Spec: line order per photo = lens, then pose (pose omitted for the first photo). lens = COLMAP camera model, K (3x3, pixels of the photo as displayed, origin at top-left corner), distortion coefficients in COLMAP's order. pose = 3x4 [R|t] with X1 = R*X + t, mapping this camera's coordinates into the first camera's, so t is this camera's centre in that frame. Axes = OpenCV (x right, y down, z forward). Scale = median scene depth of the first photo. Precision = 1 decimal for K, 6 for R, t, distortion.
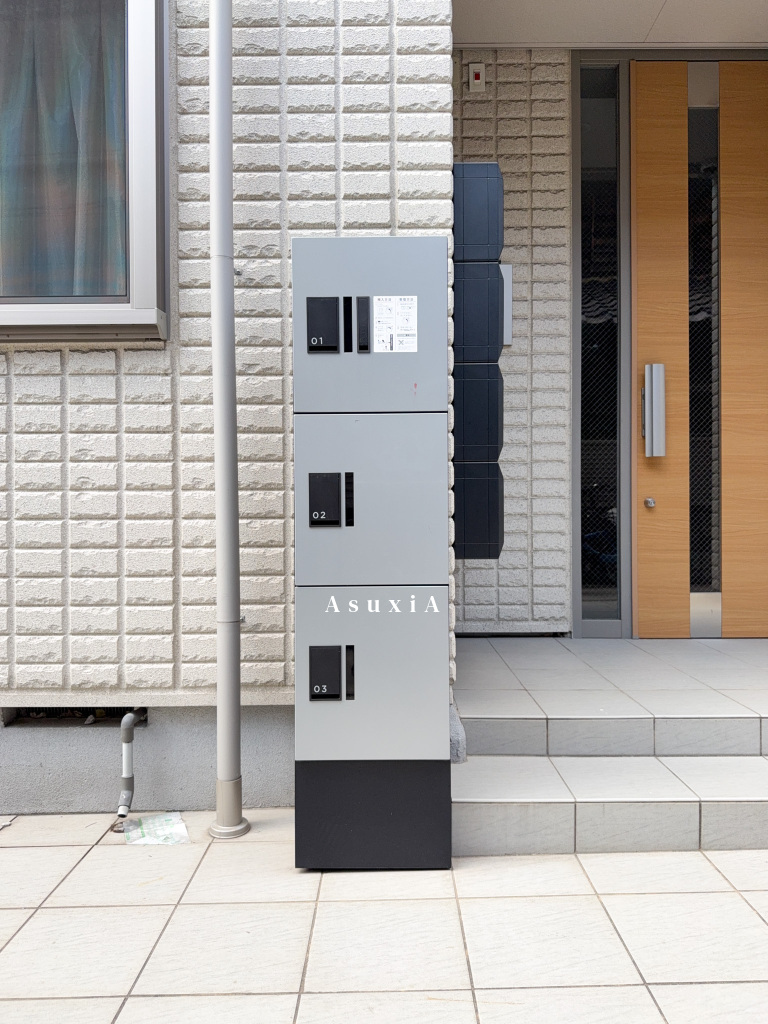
lens RADIAL K [[744.5, 0, 378.4], [0, 744.5, 521.0], [0, 0, 1]] dist [0.042101, -0.048331]
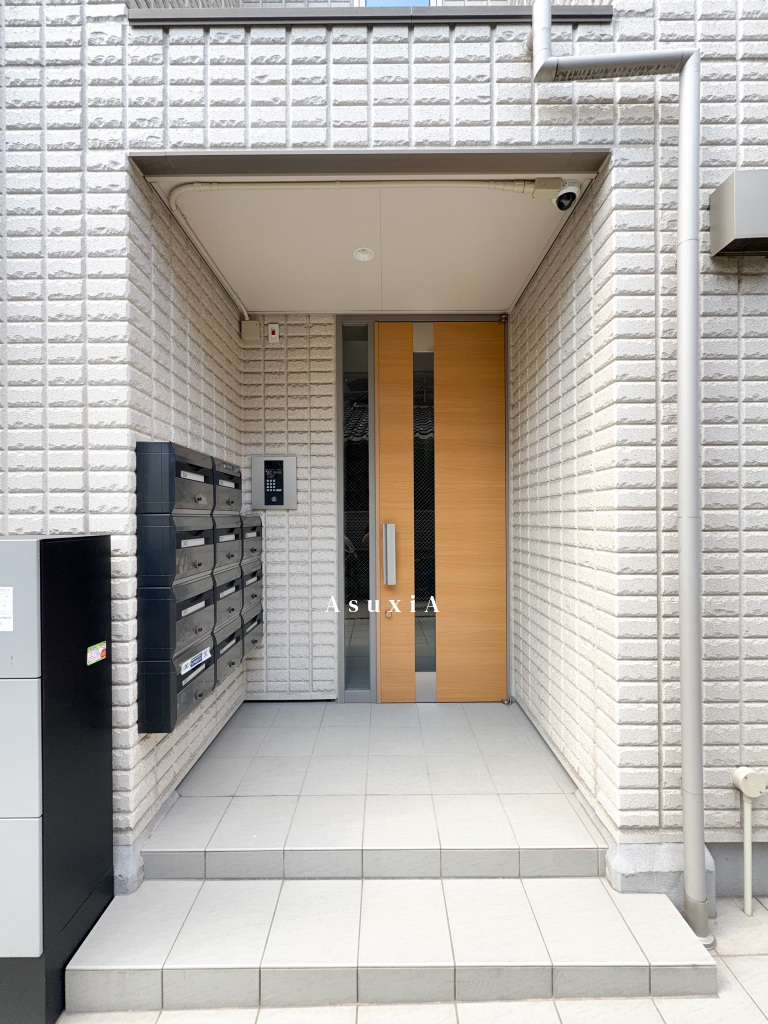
lens RADIAL K [[418.9, 0, 384.4], [0, 418.9, 517.5], [0, 0, 1]] dist [0.000253, -0.000278]
pose [[0.999999, -0.001007, 0.001018, 0.353076], [0.001006, 0.999999, 0.000842, -0.219129], [-0.001019, -0.000841, 0.999999, 0.155343]]
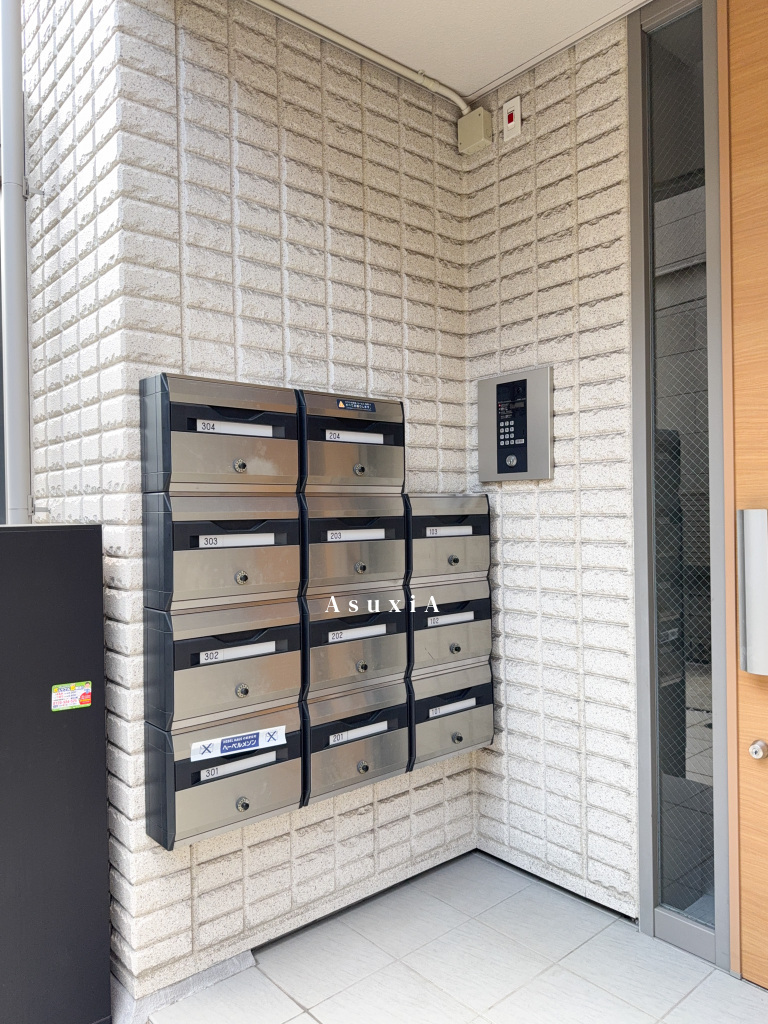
lens RADIAL K [[744.5, 0, 376.2], [0, 744.5, 515.2], [0, 0, 1]] dist [0.042101, -0.048331]
pose [[0.646421, 0.000803, -0.762981, 0.606838], [0.010925, 0.999887, 0.010308, -0.210290], [0.762903, -0.014999, 0.646339, 0.416121]]
